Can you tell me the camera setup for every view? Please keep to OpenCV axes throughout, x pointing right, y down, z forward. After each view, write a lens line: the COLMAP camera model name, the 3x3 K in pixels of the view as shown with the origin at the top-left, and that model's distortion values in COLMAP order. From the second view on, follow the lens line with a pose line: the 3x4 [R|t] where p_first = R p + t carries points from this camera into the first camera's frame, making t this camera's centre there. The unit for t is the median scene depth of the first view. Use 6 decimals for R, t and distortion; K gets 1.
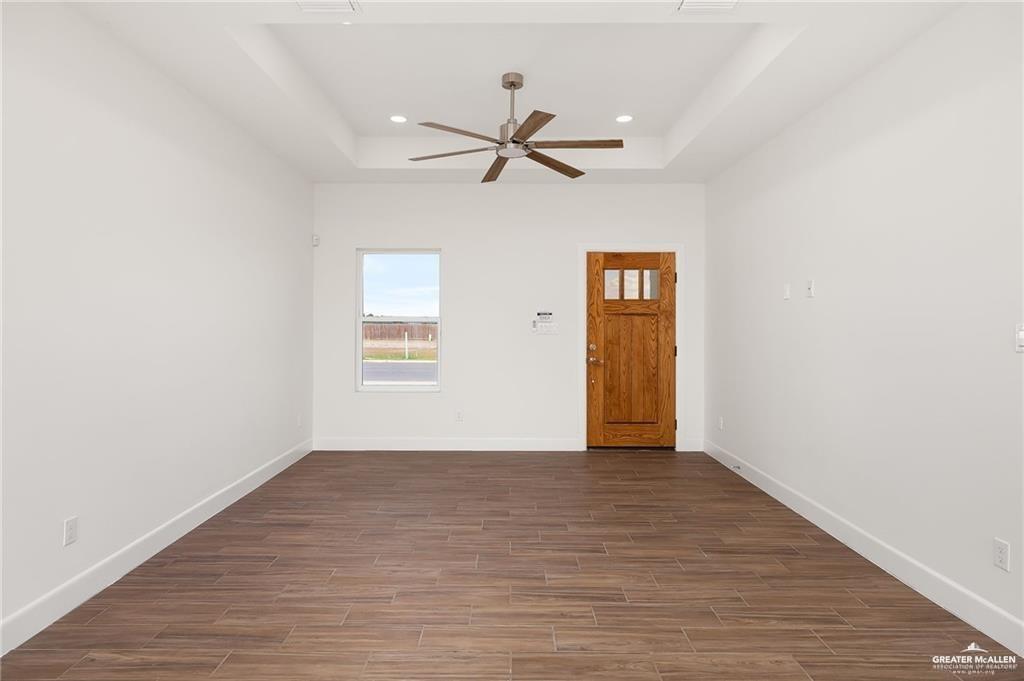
lens RADIAL K [[550.9, 0, 508.3], [0, 550.9, 324.2], [0, 0, 1]] dist [0.002113, 0.000387]
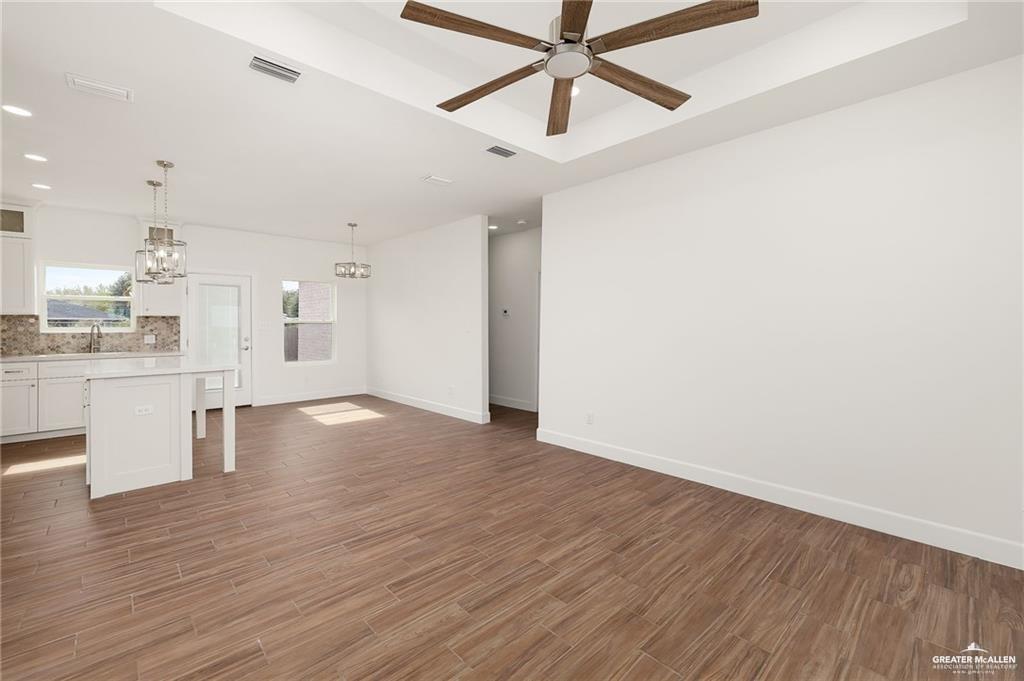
lens RADIAL K [[436.8, 0, 516.0], [0, 436.8, 325.6], [0, 0, 1]] dist [0.024194, 0.000089]
pose [[-0.723392, 0.000995, -0.690437, 0.551365], [-0.000917, 0.999997, 0.002402, -0.005072], [0.690437, 0.002370, -0.723388, 1.764994]]
